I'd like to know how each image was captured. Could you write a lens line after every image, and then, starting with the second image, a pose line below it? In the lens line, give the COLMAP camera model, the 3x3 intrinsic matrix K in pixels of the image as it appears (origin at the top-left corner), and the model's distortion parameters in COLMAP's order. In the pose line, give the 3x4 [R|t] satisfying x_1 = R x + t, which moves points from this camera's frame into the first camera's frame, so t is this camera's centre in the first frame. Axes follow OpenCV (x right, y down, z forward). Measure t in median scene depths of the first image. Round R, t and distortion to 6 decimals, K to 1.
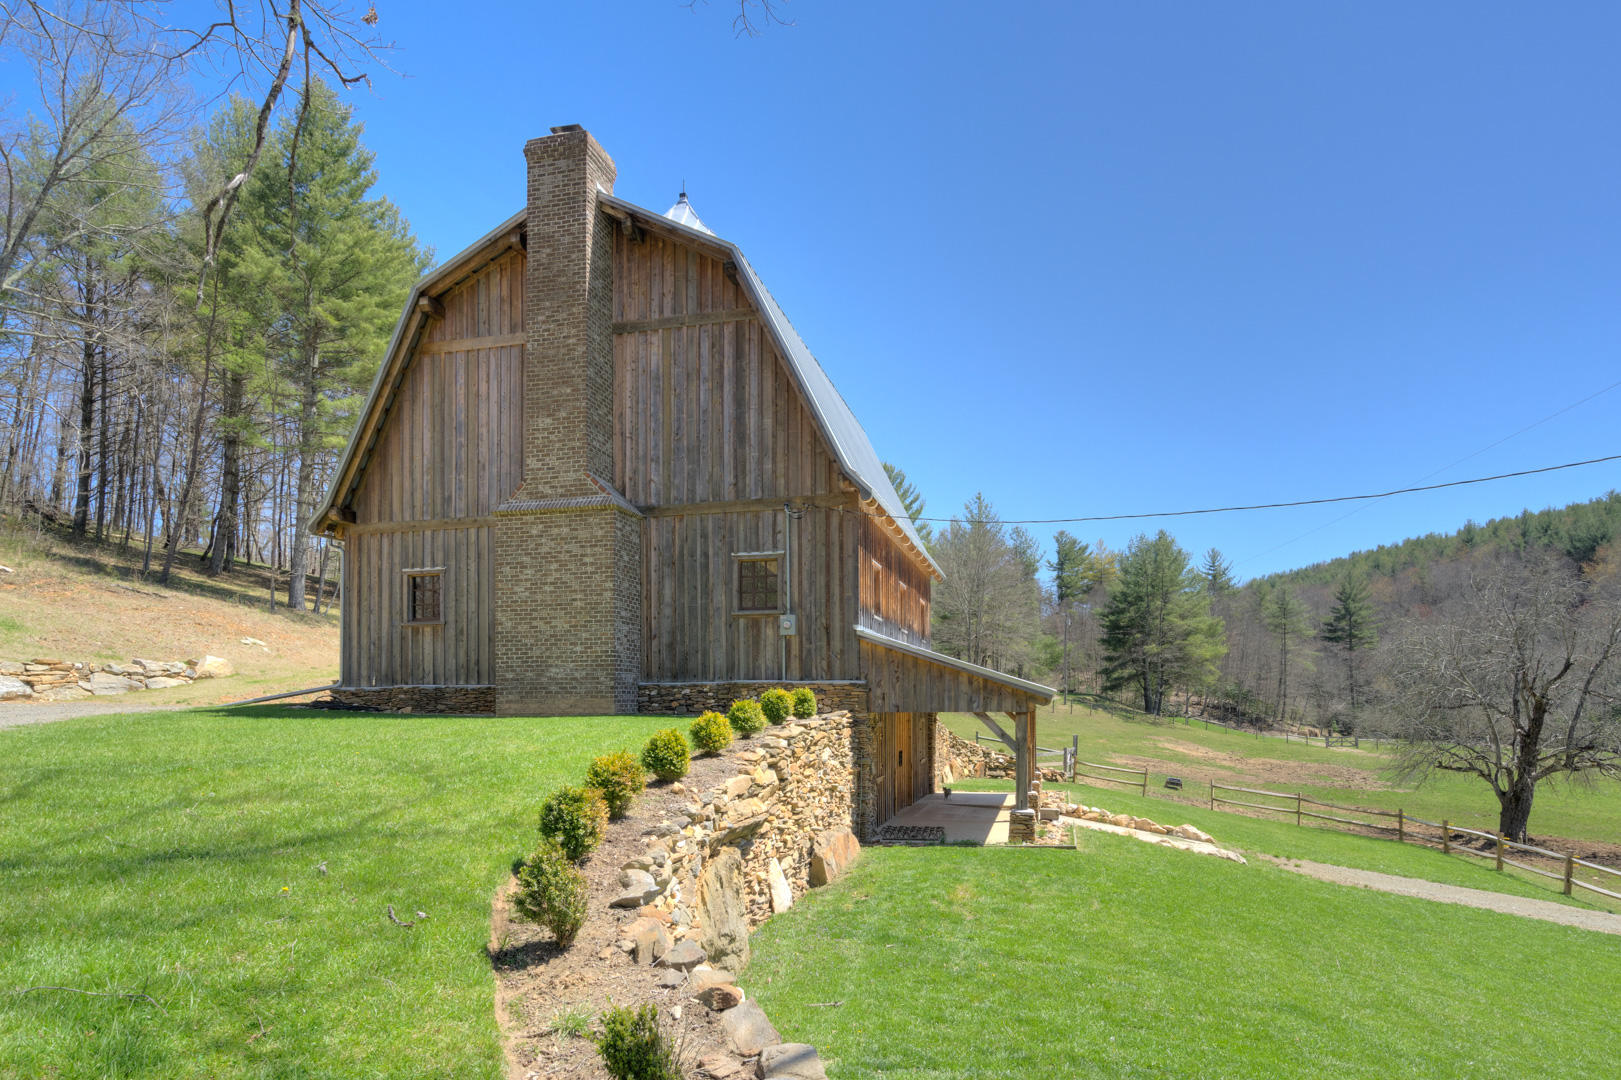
lens RADIAL K [[994.1, 0, 812.8], [0, 994.1, 698.4], [0, 0, 1]] dist [0.006299, 0.001467]
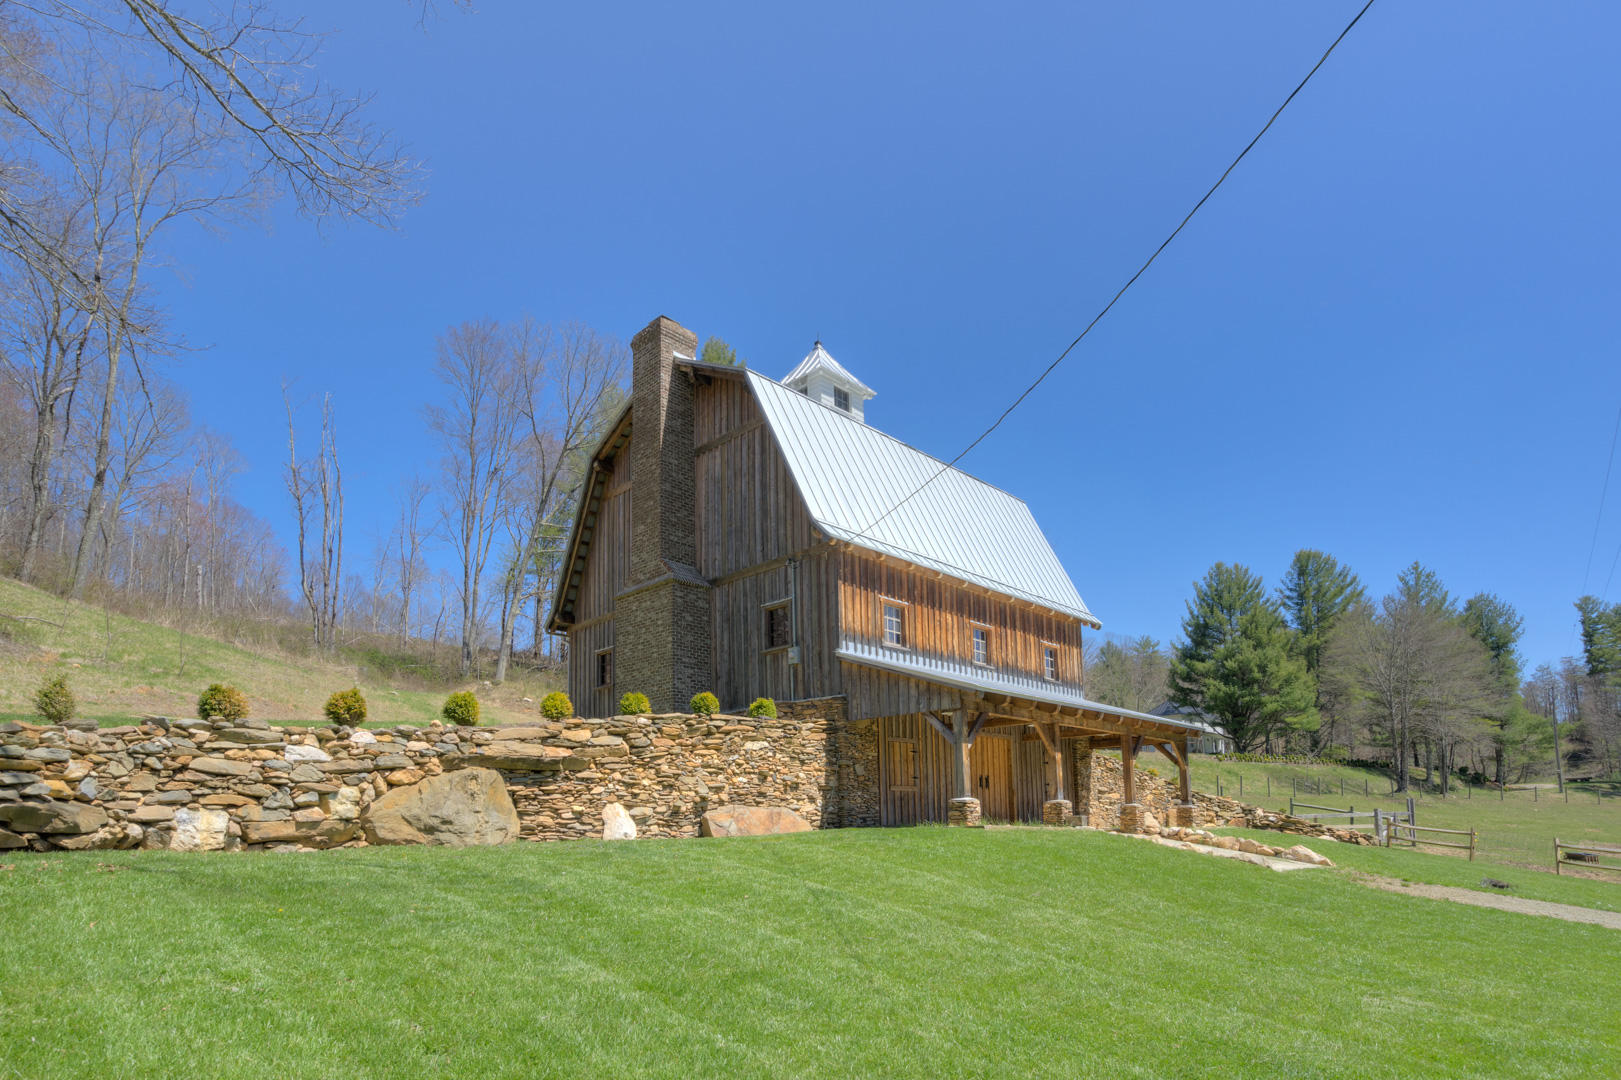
lens RADIAL K [[893.1, 0, 789.1], [0, 893.1, 744.3], [0, 0, 1]] dist [-0.000774, -0.000747]
pose [[0.857035, -0.054015, -0.512419, 0.519145], [0.013546, 0.996508, -0.082388, 0.123240], [0.515080, 0.063668, 0.854774, 0.066672]]
